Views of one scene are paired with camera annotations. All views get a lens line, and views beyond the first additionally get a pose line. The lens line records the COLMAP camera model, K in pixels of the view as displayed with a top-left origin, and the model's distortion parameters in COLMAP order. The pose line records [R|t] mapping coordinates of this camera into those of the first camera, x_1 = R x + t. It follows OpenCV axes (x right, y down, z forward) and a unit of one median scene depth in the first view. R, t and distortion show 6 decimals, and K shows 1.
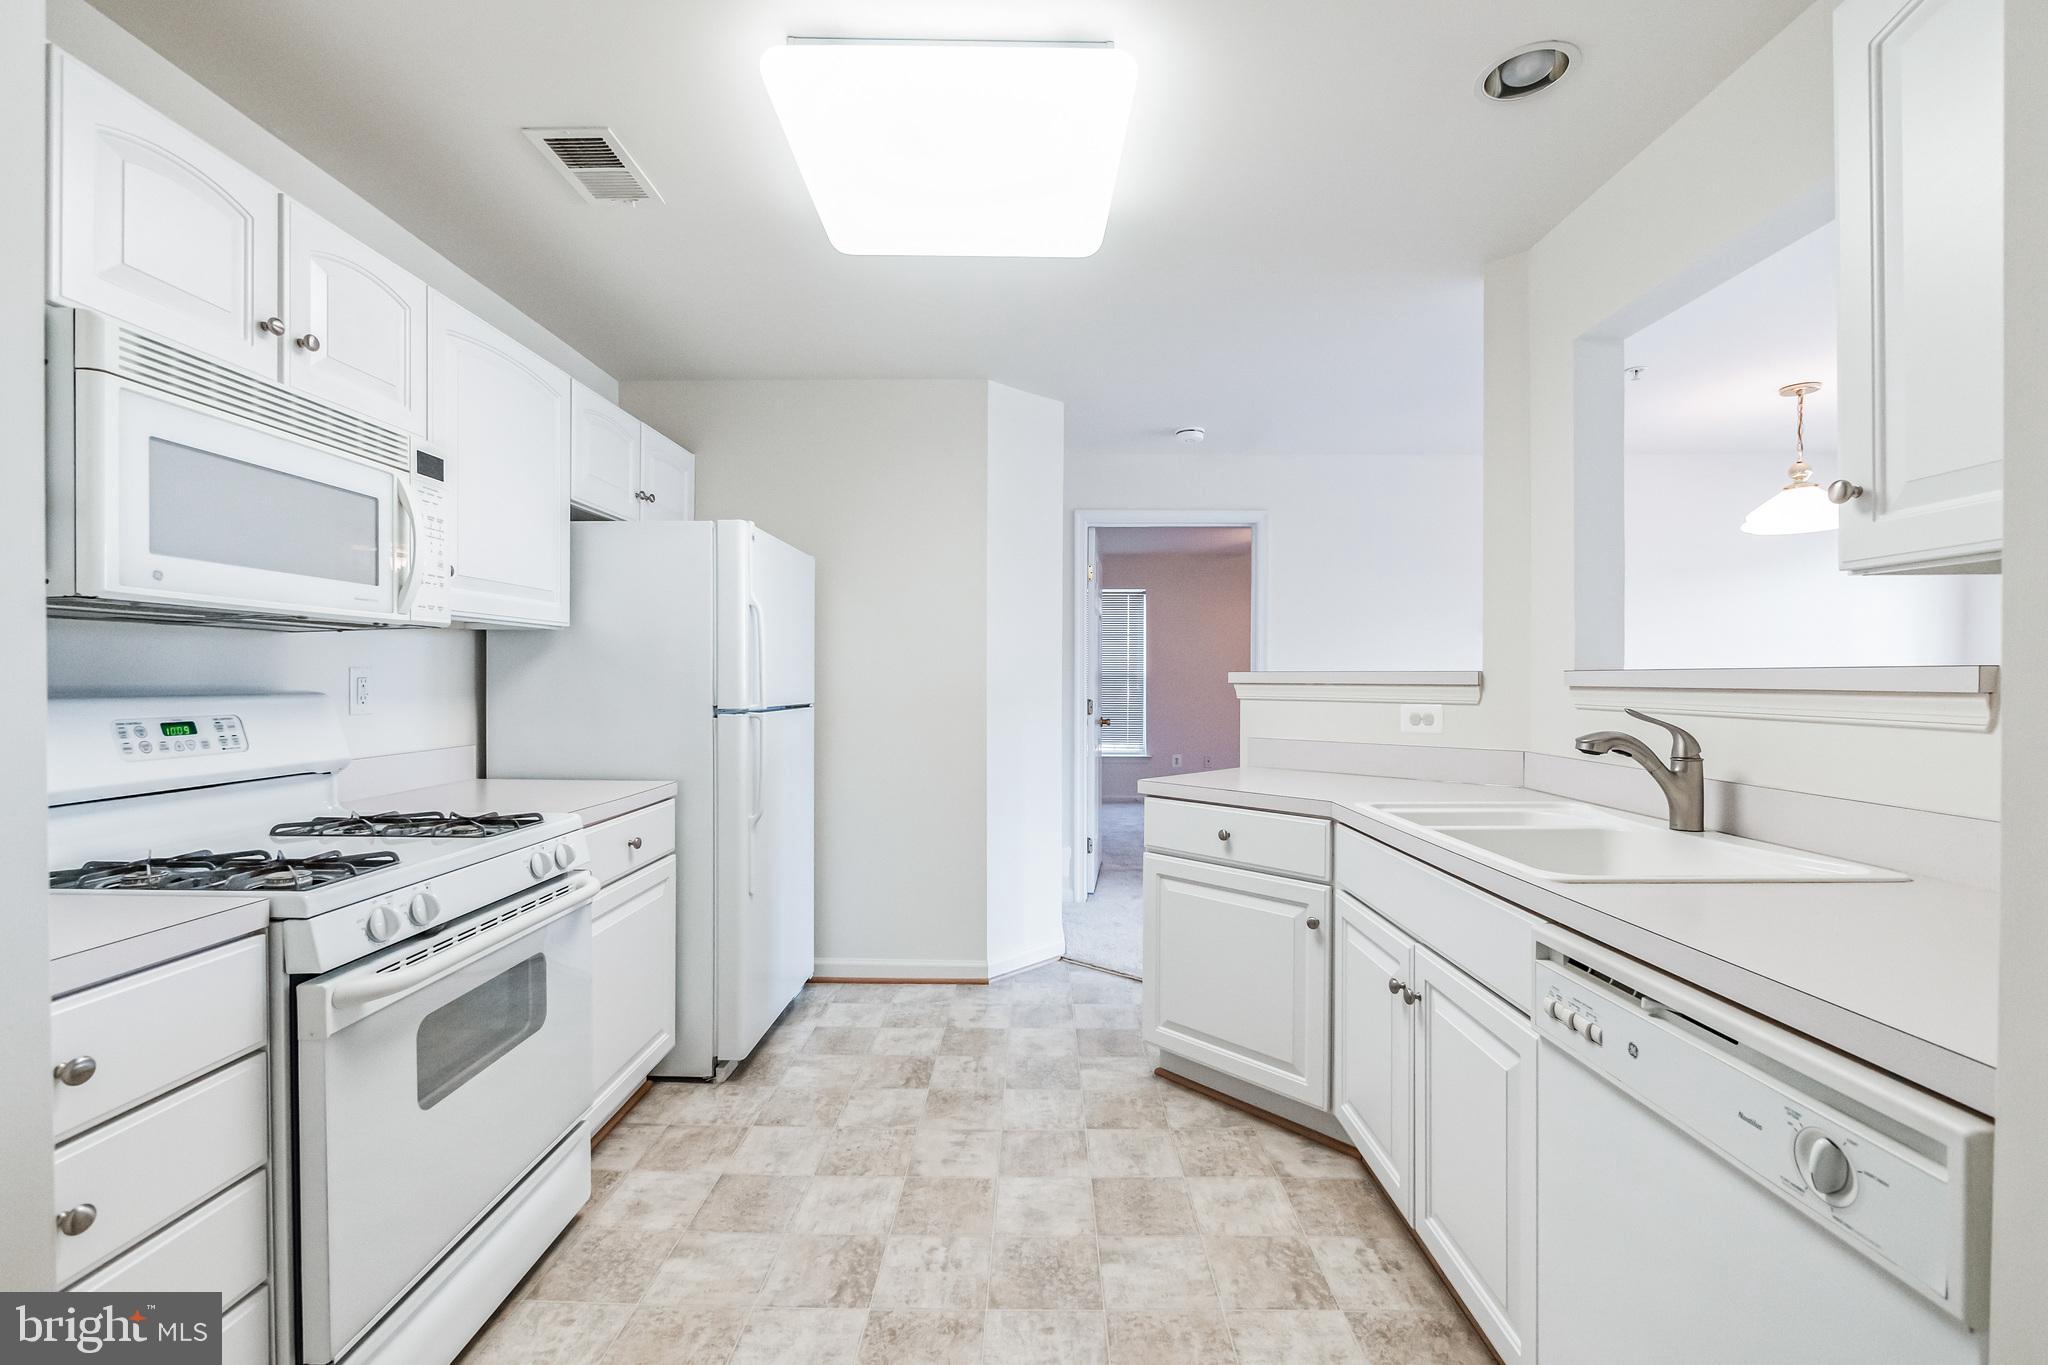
lens RADIAL K [[888.1, 0, 1023.7], [0, 888.1, 684.2], [0, 0, 1]] dist [-0.011529, 0.001027]
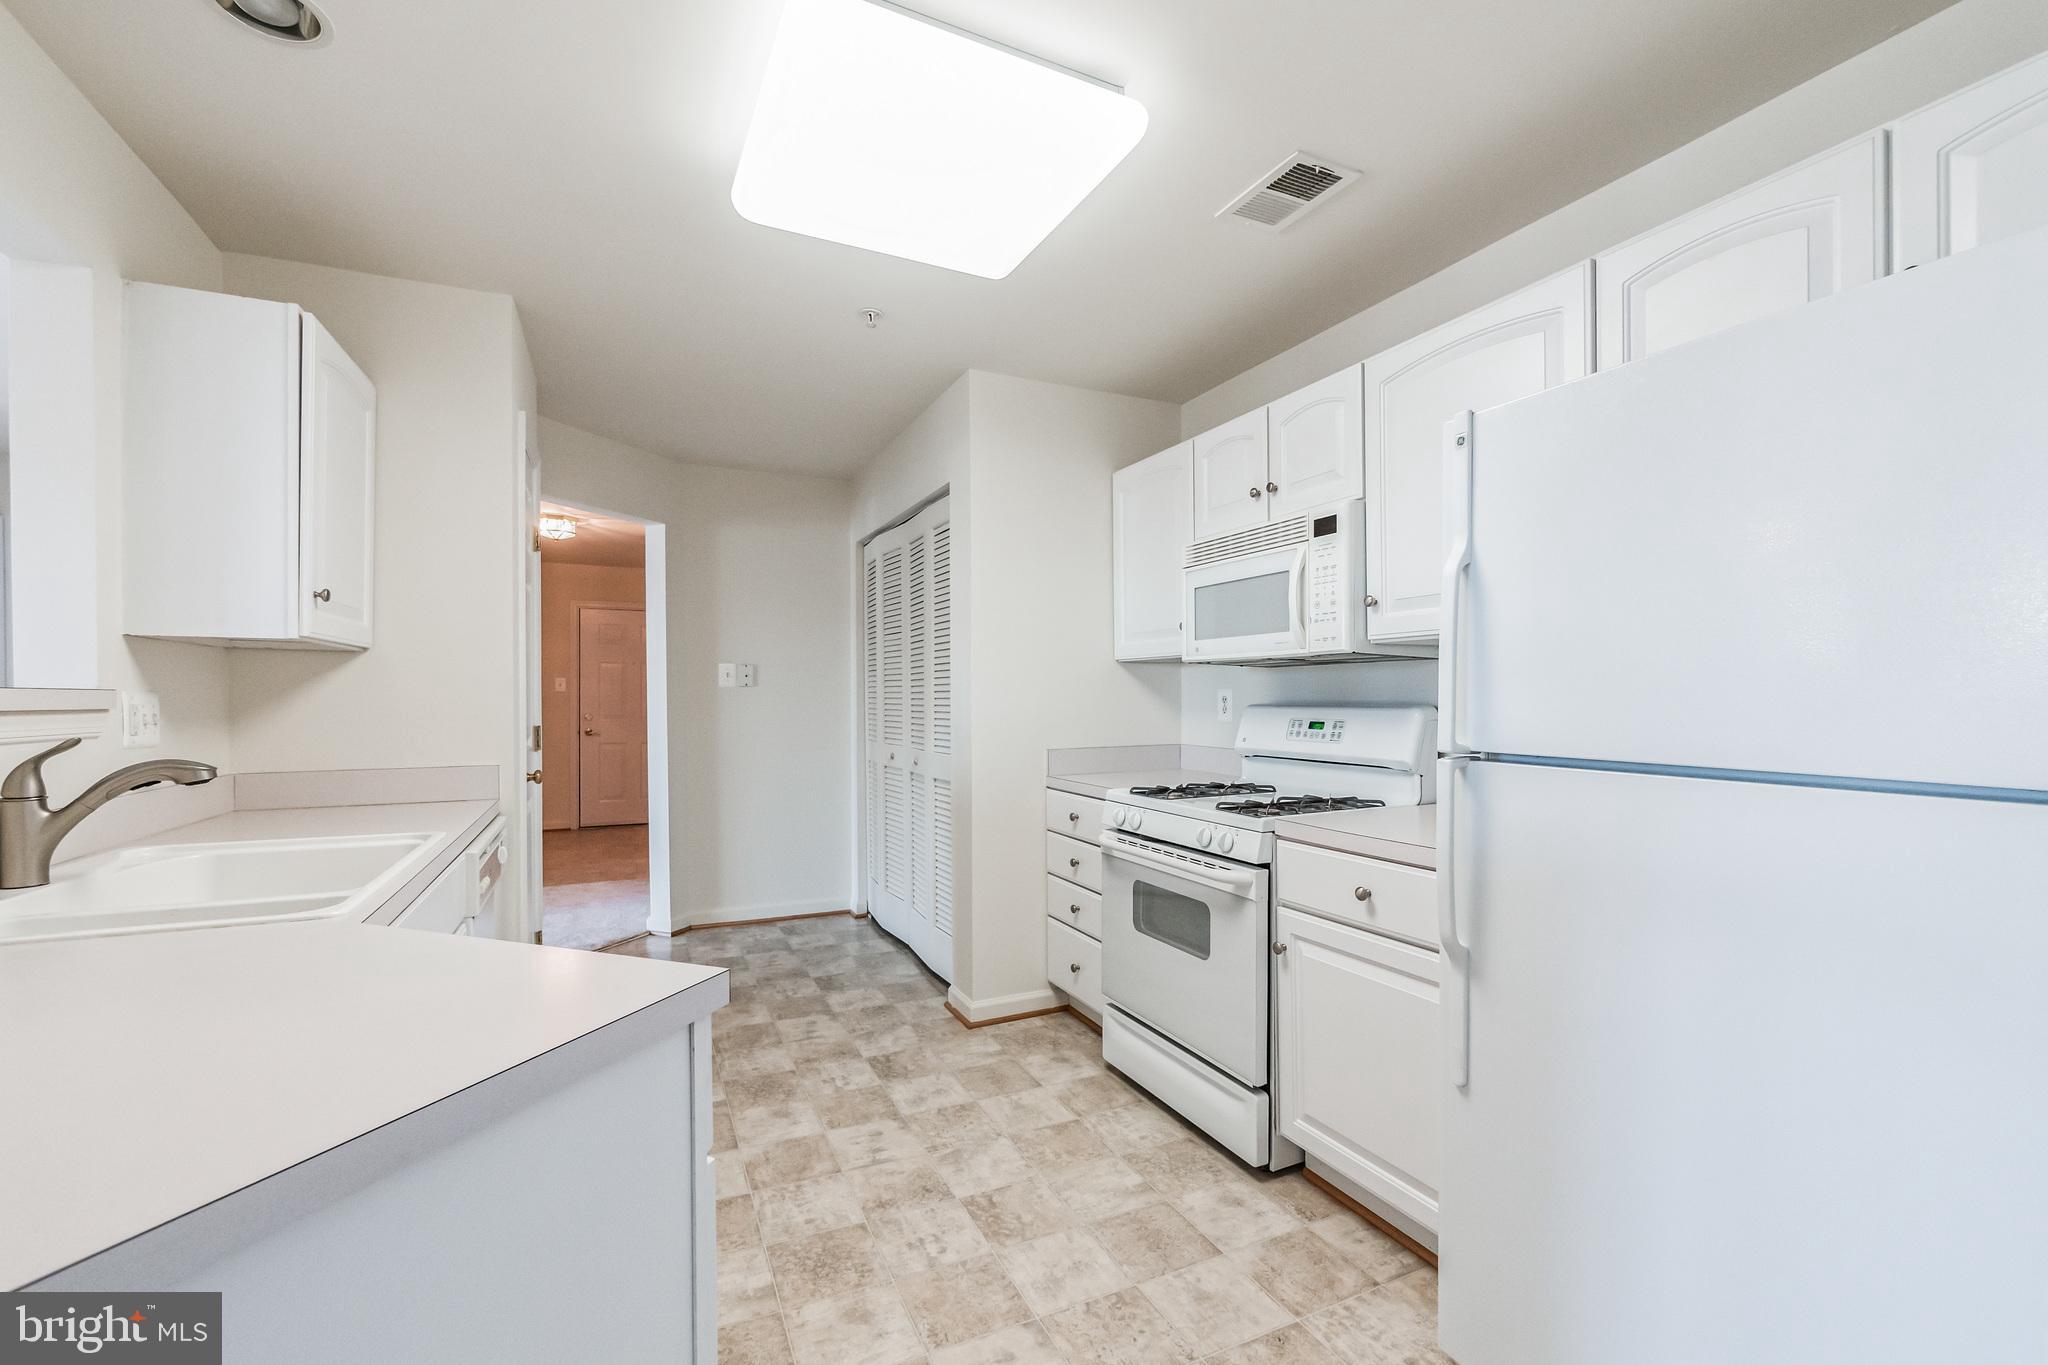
lens RADIAL K [[888.1, 0, 1030.8], [0, 888.1, 691.3], [0, 0, 1]] dist [-0.011529, 0.001027]
pose [[-0.901639, -0.001707, -0.432486, 0.260746], [-0.001044, 0.999998, -0.001769, -0.010697], [0.432488, -0.001144, -0.901639, 2.056759]]
